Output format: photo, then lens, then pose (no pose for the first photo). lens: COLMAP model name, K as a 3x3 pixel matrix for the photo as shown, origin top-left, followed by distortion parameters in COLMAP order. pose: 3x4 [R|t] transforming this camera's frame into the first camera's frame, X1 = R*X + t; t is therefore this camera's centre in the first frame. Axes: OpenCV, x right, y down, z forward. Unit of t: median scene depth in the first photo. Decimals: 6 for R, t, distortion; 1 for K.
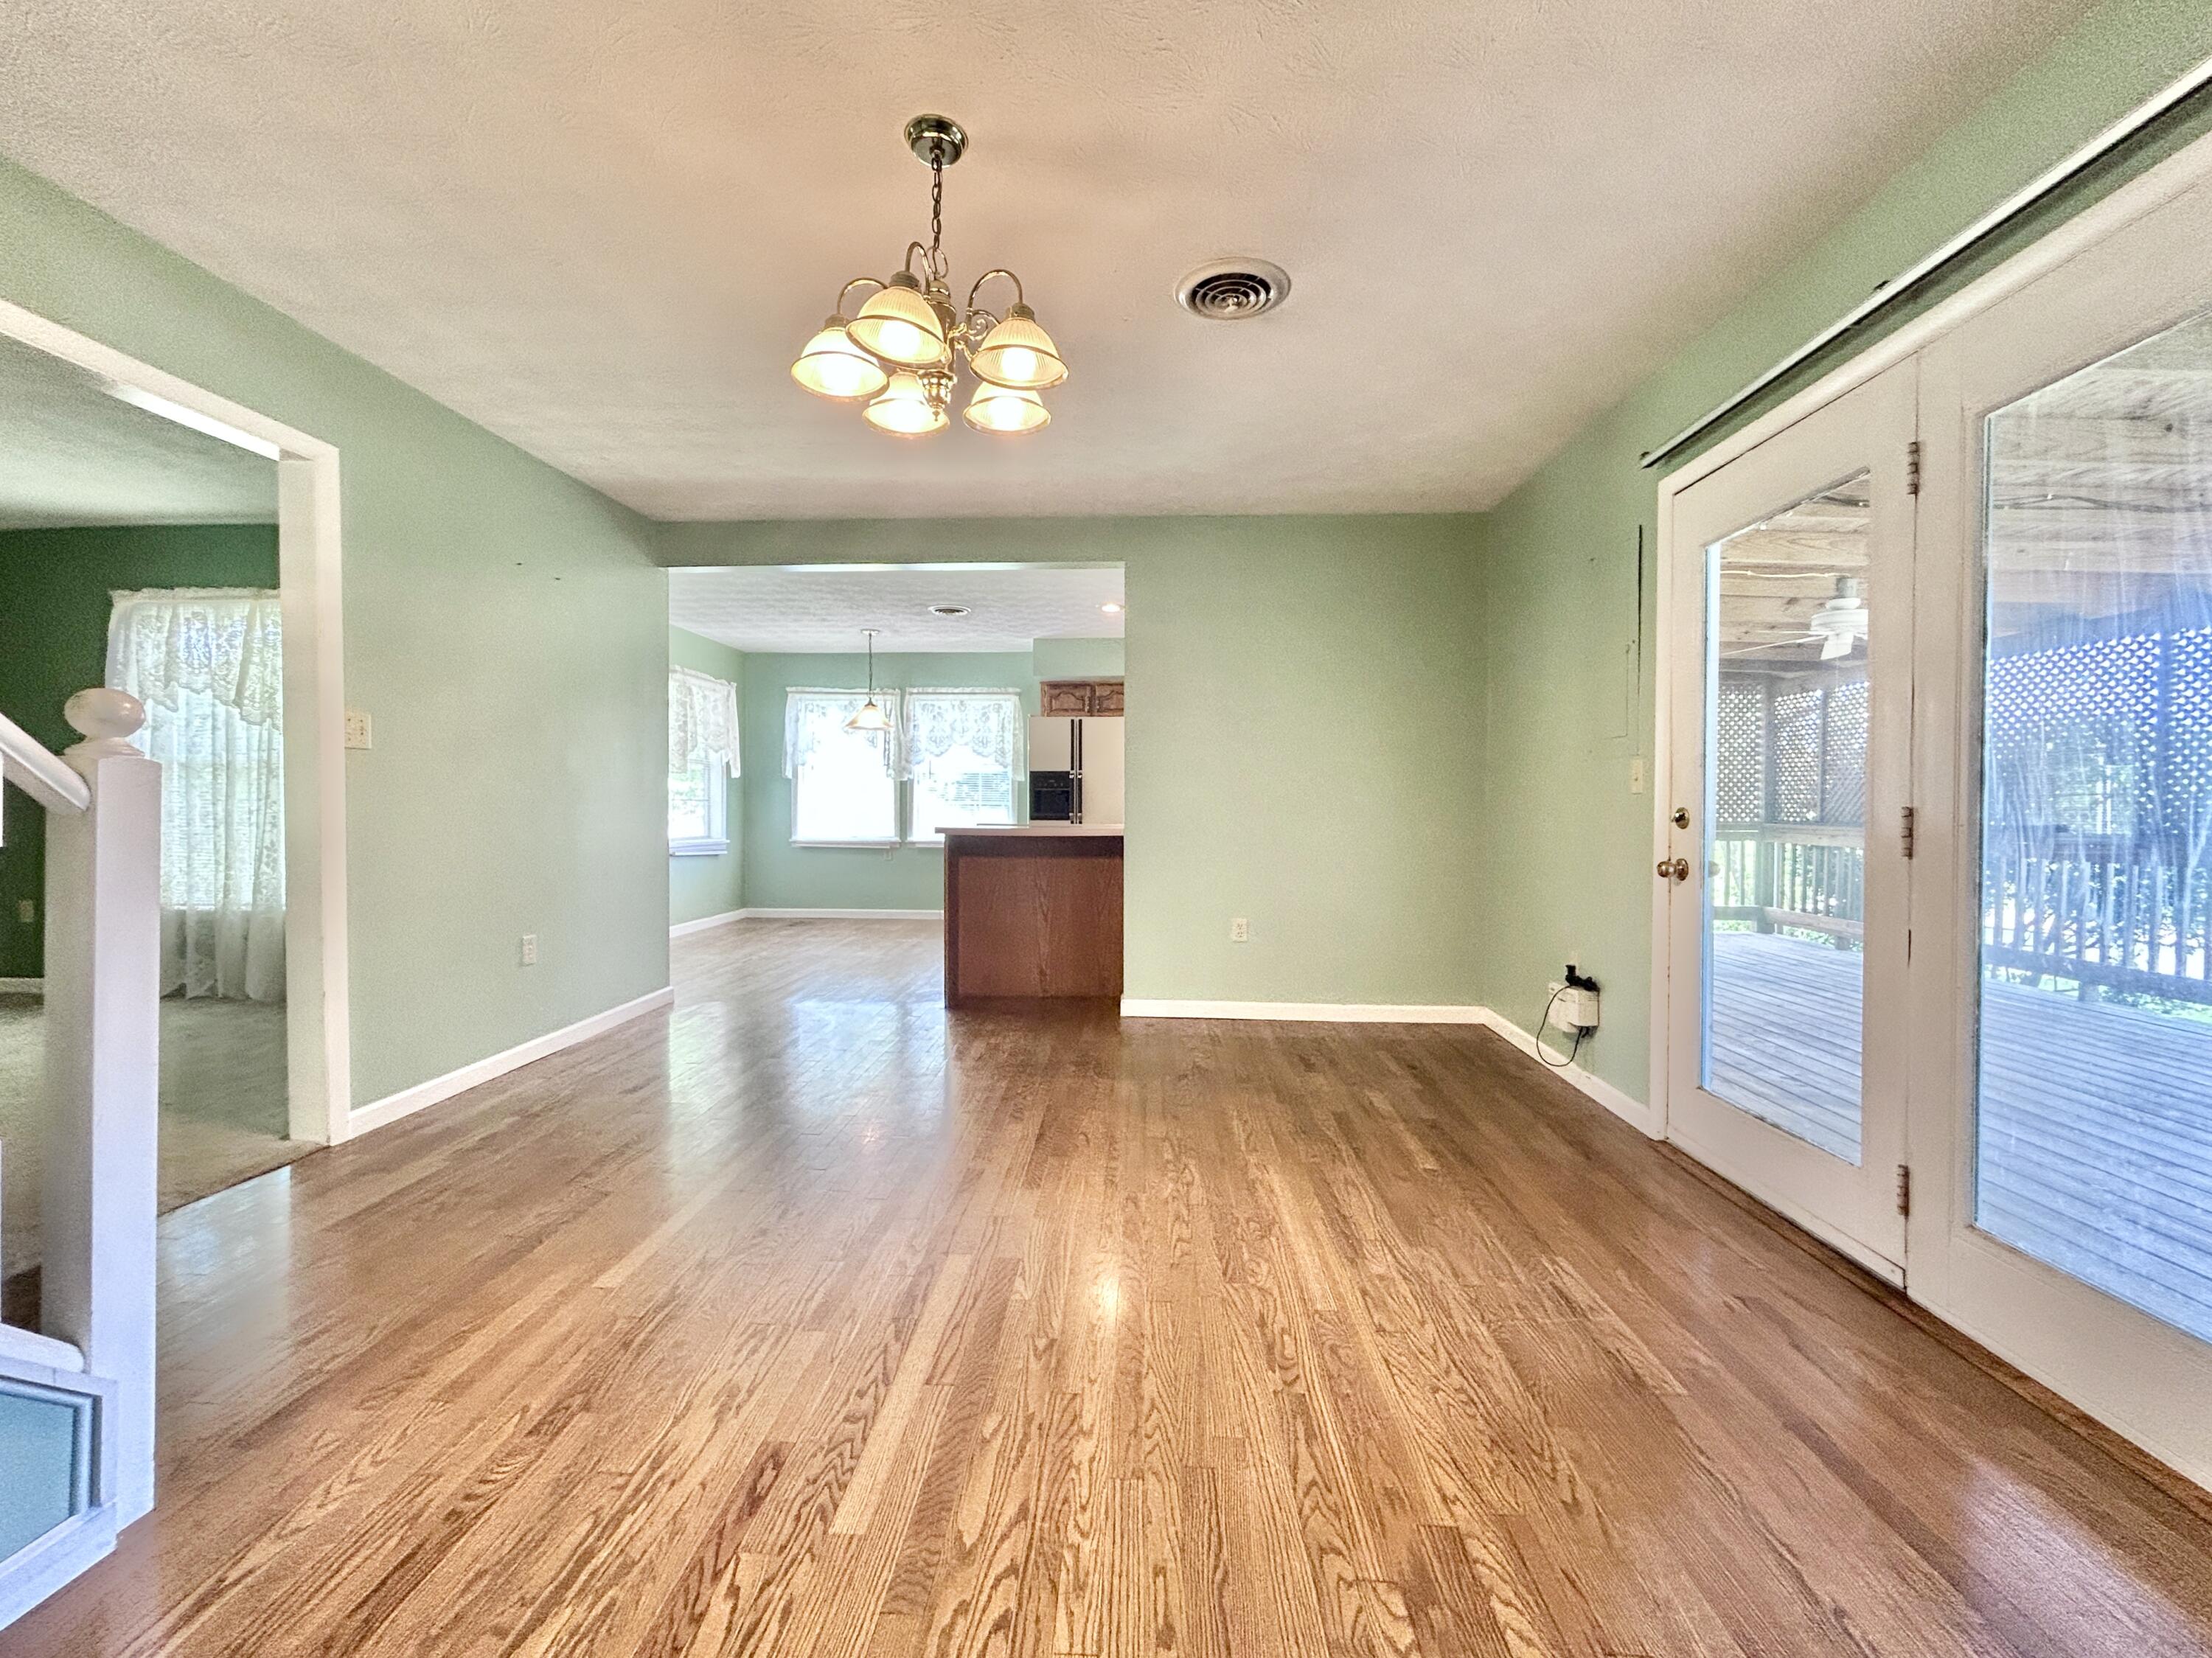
lens RADIAL K [[883.7, 0, 1099.3], [0, 883.7, 818.0], [0, 0, 1]] dist [-0.002491, -0.000453]
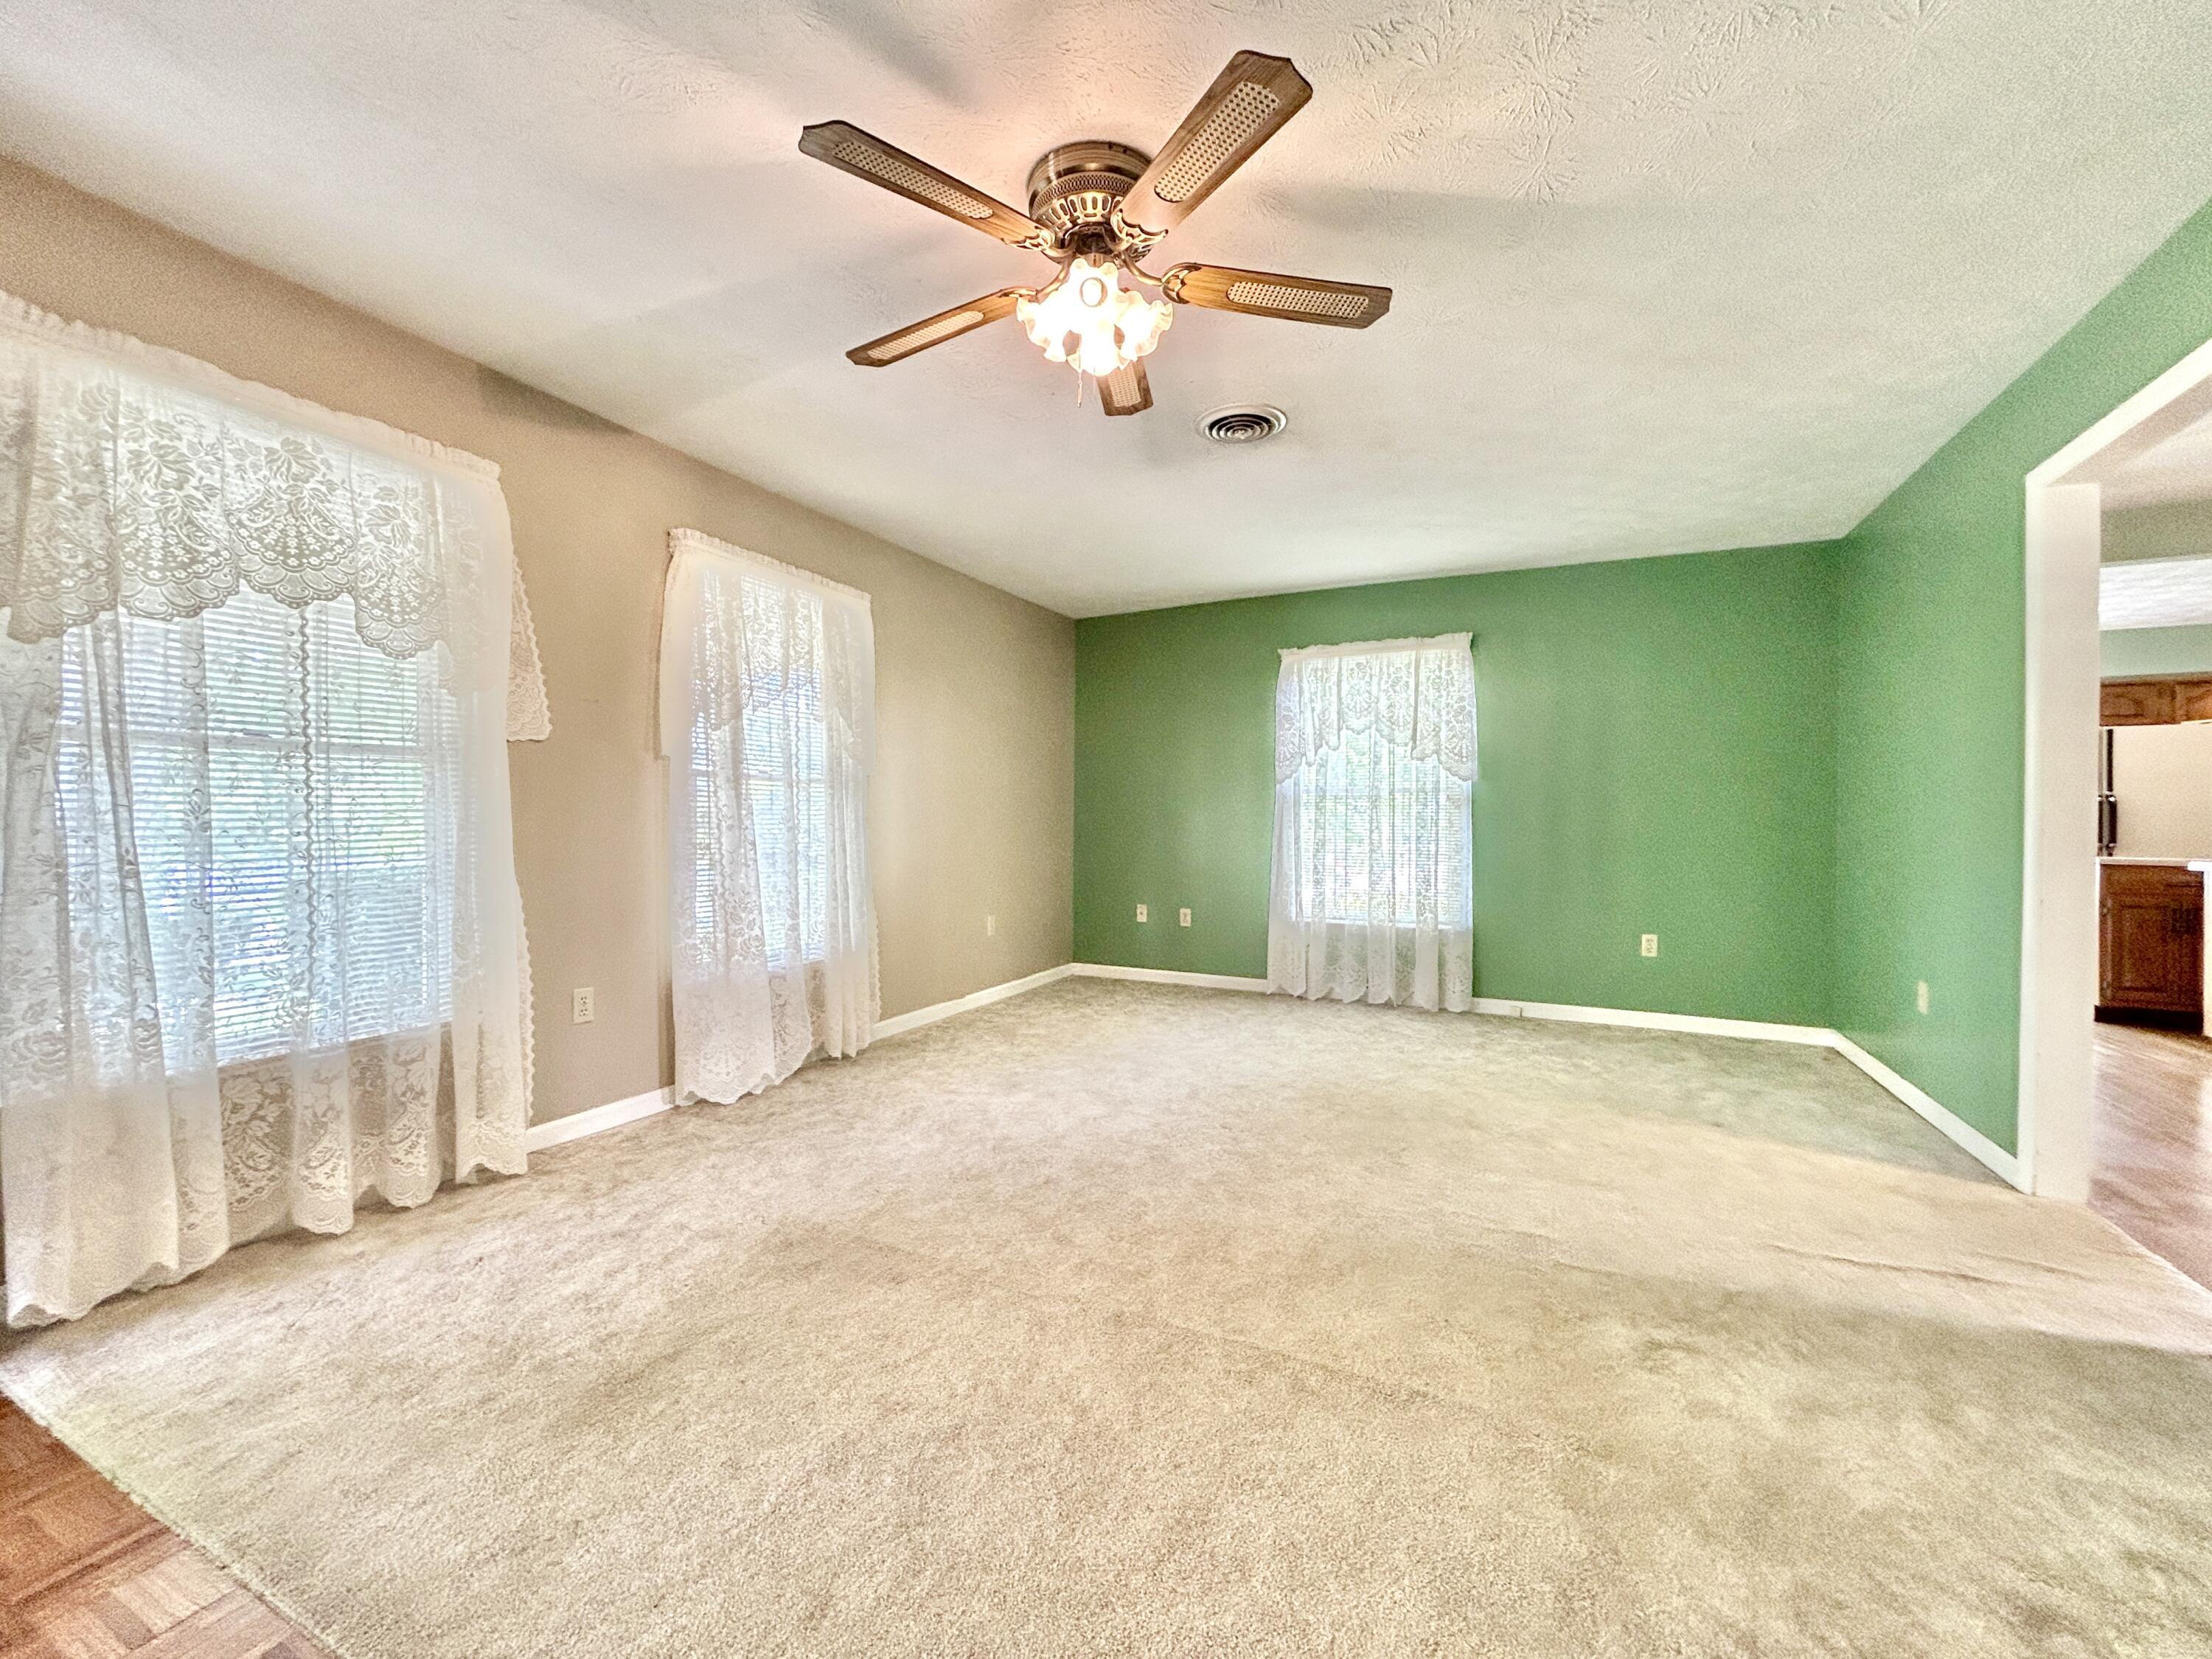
lens RADIAL K [[872.5, 0, 1108.9], [0, 872.5, 827.7], [0, 0, 1]] dist [0.001283, 0.000214]
pose [[0.918143, 0.002575, -0.396241, -1.441841], [-0.008801, 0.999865, -0.013897, -0.004605], [0.396152, 0.016247, 0.918041, -0.230376]]
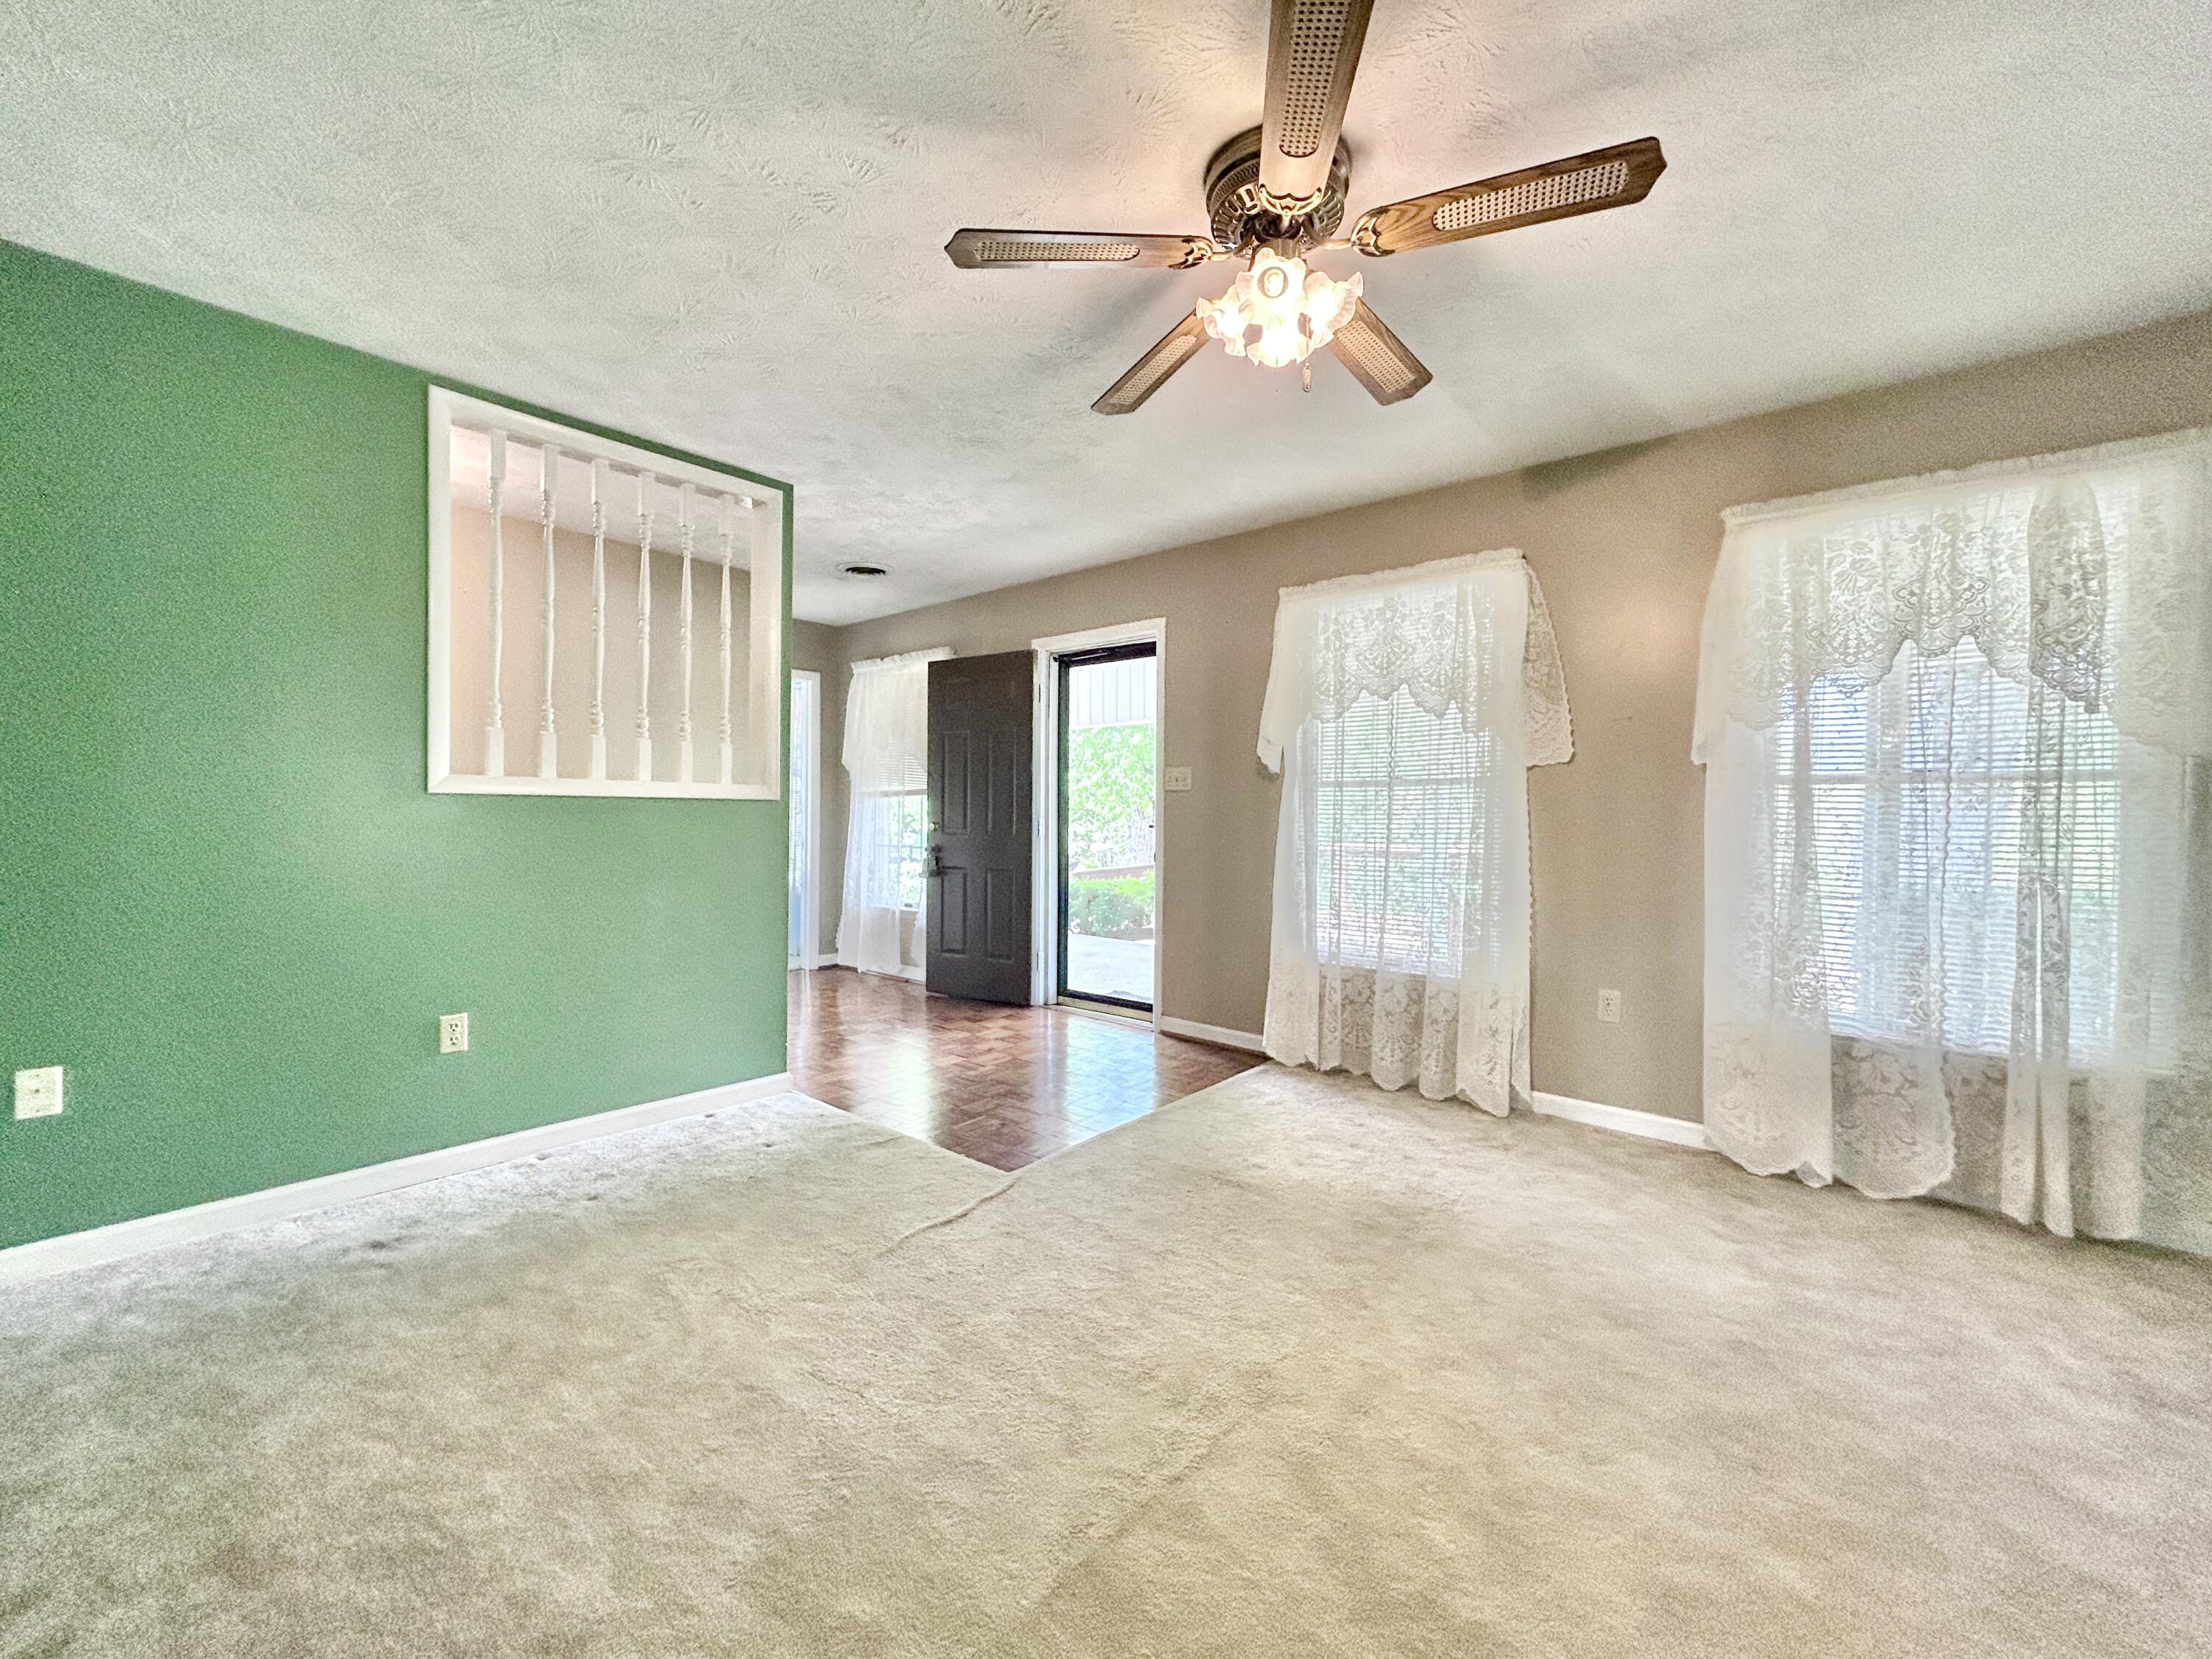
lens RADIAL K [[893.8, 0, 1087.8], [0, 893.8, 822.8], [0, 0, 1]] dist [0.000215, 0.000041]
pose [[-0.623412, -0.005363, -0.781875, -1.129282], [-0.031604, 0.999332, 0.018344, -0.034047], [0.781255, 0.036147, -0.623165, 0.654332]]
